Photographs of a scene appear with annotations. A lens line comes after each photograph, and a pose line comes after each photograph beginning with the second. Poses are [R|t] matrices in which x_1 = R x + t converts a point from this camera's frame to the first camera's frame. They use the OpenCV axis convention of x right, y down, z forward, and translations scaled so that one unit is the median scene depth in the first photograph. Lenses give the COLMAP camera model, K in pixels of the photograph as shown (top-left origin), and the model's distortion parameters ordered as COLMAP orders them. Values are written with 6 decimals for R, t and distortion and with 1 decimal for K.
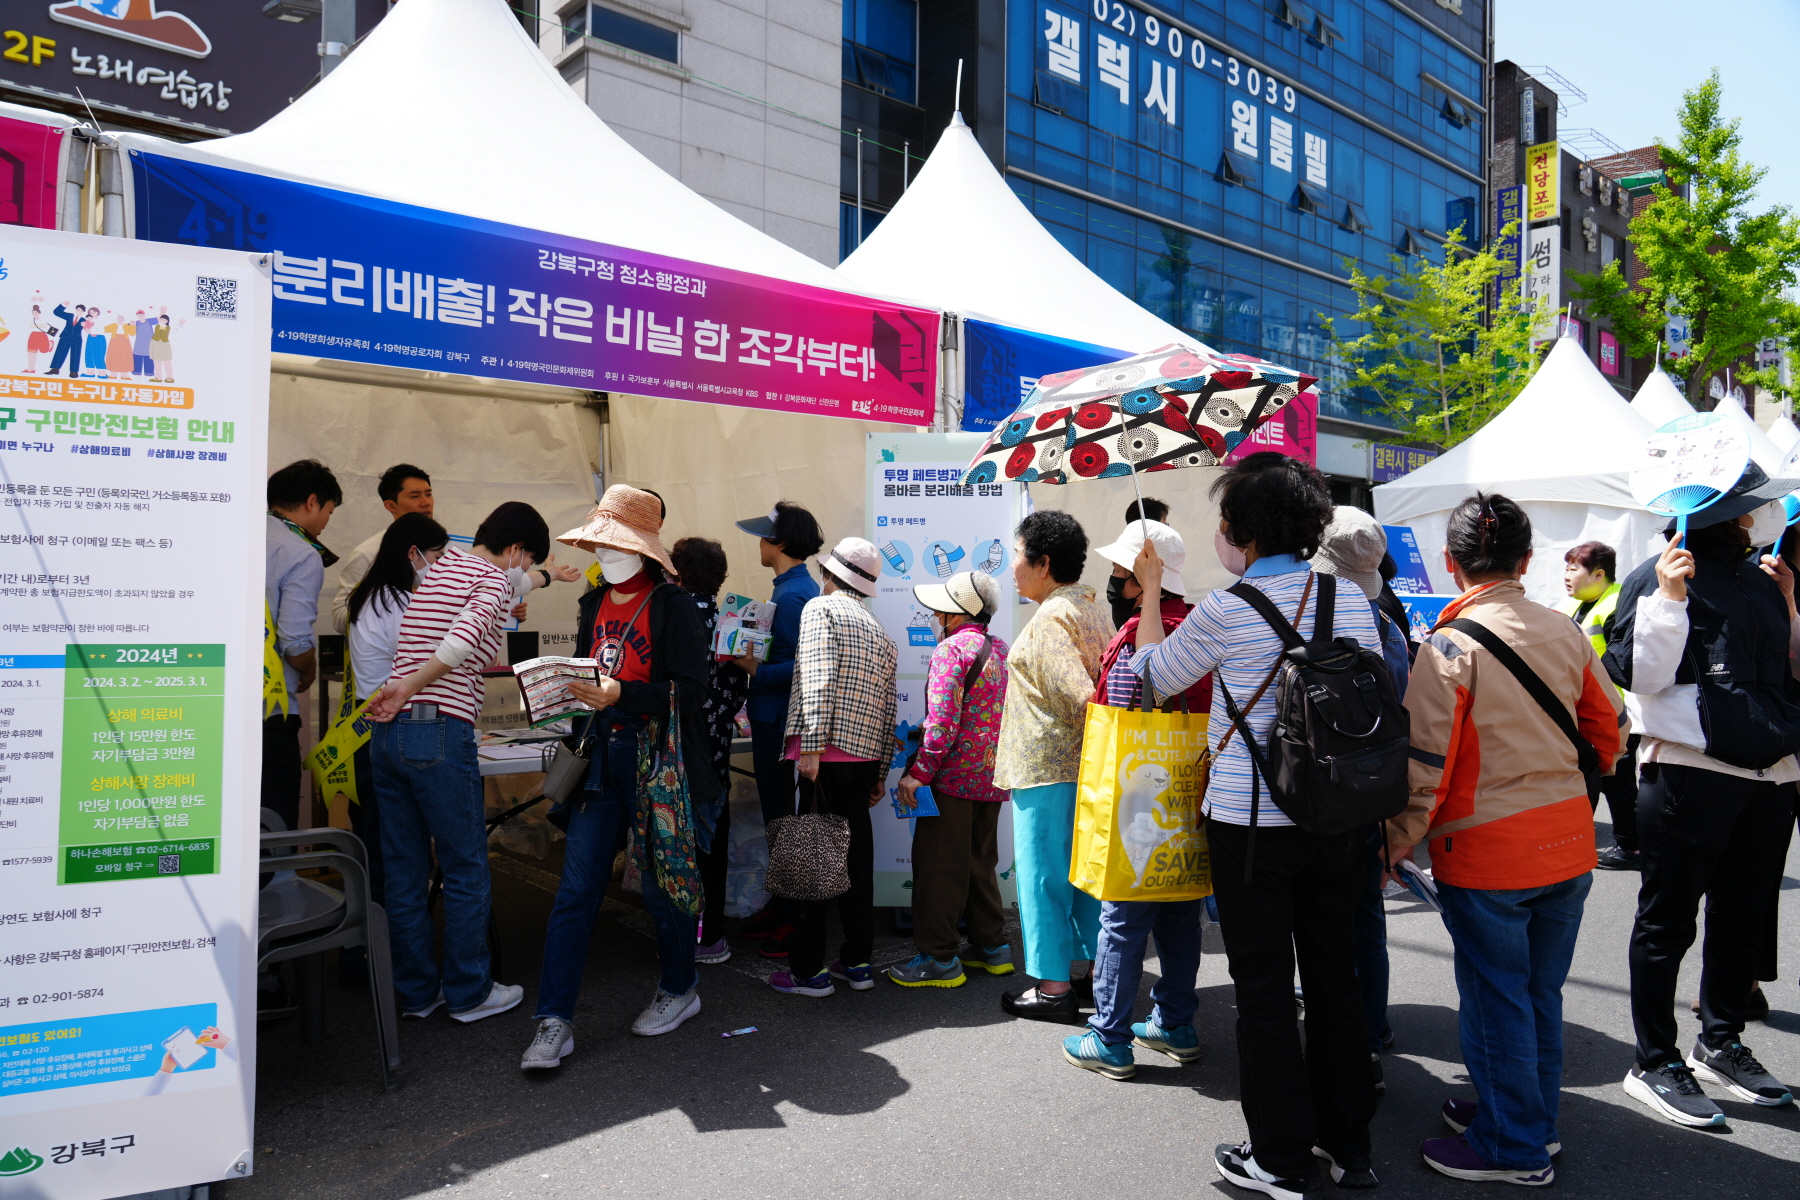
lens RADIAL K [[1221.0, 0, 906.7], [0, 1221.0, 583.4], [0, 0, 1]] dist [-0.022601, 0.005636]
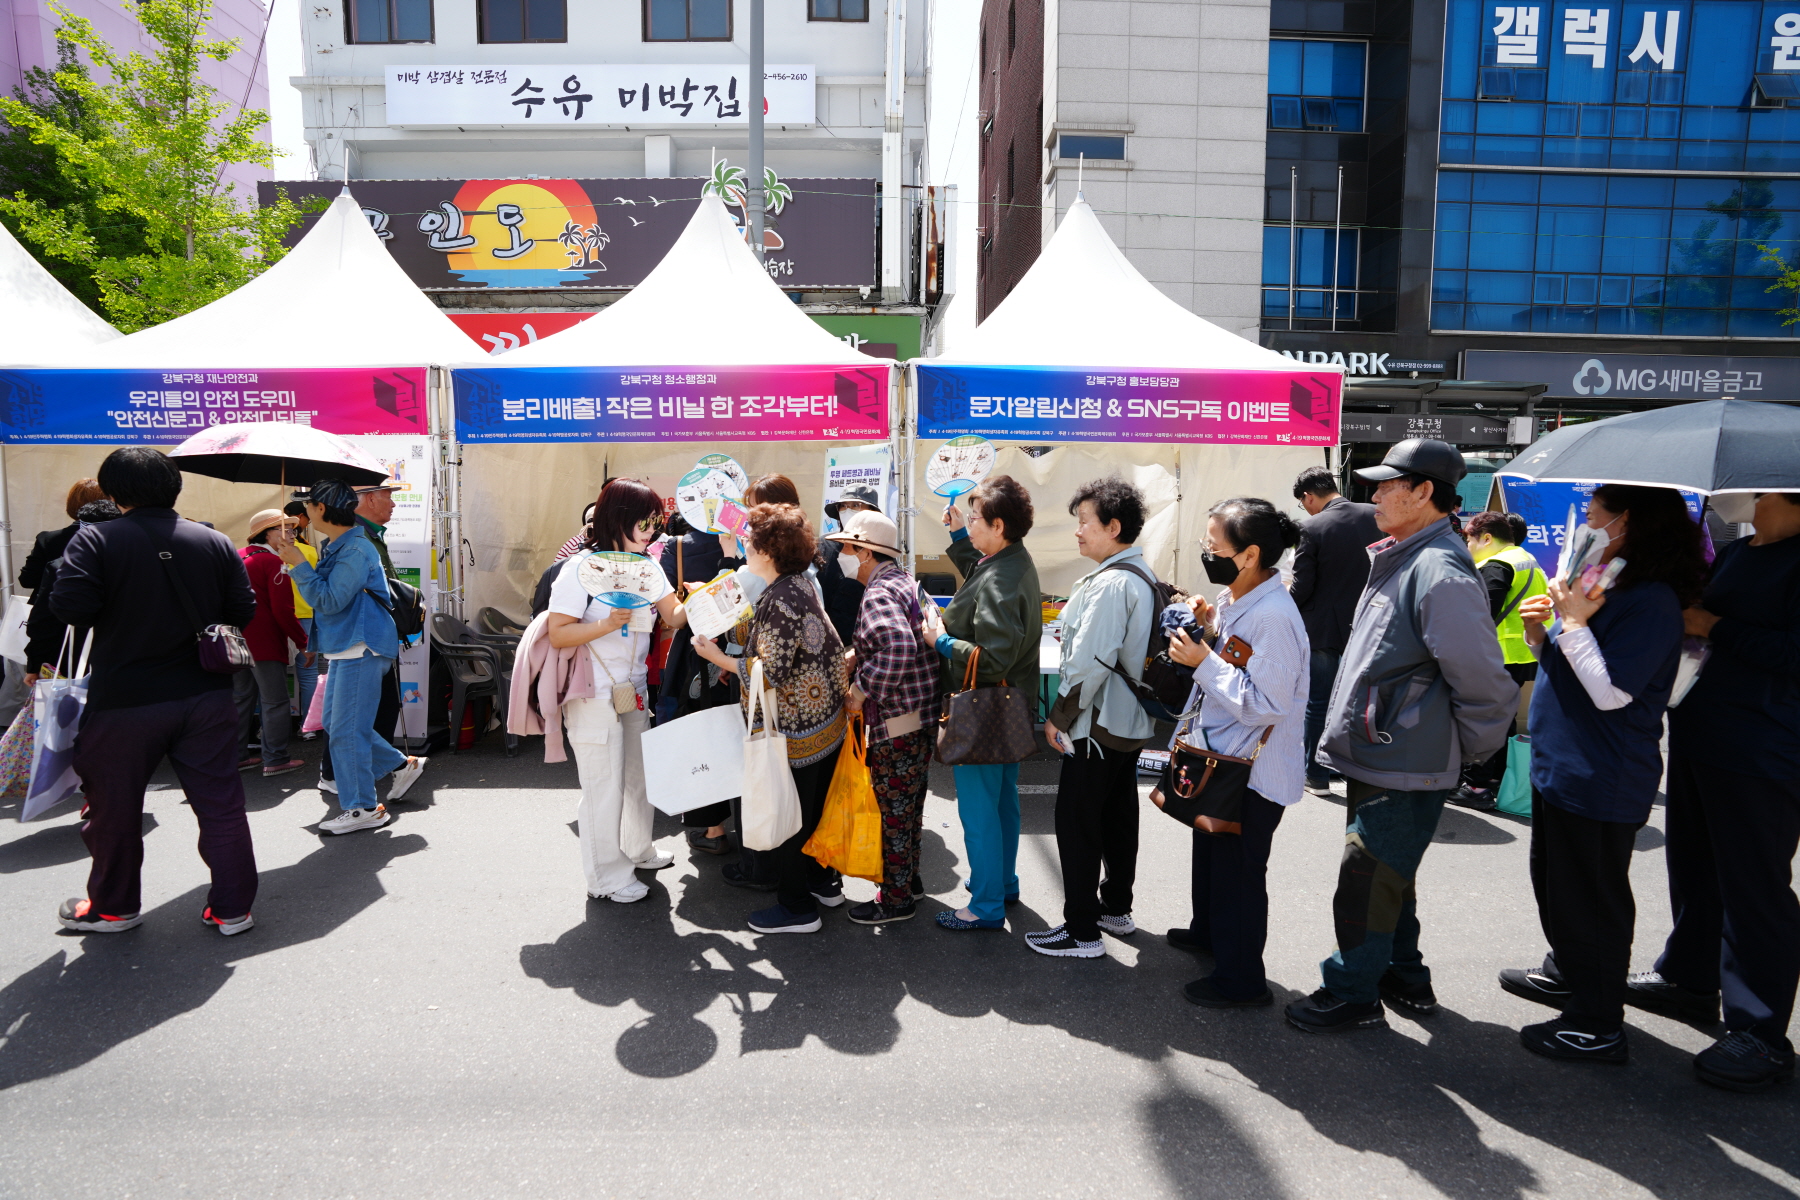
lens RADIAL K [[820.8, 0, 914.9], [0, 820.8, 602.6], [0, 0, 1]] dist [-0.060113, 0.018951]
pose [[0.764548, 0.064882, -0.641293, 0.880991], [0.007344, 0.993980, 0.109320, -0.039783], [0.644525, -0.088290, 0.759469, 0.235729]]
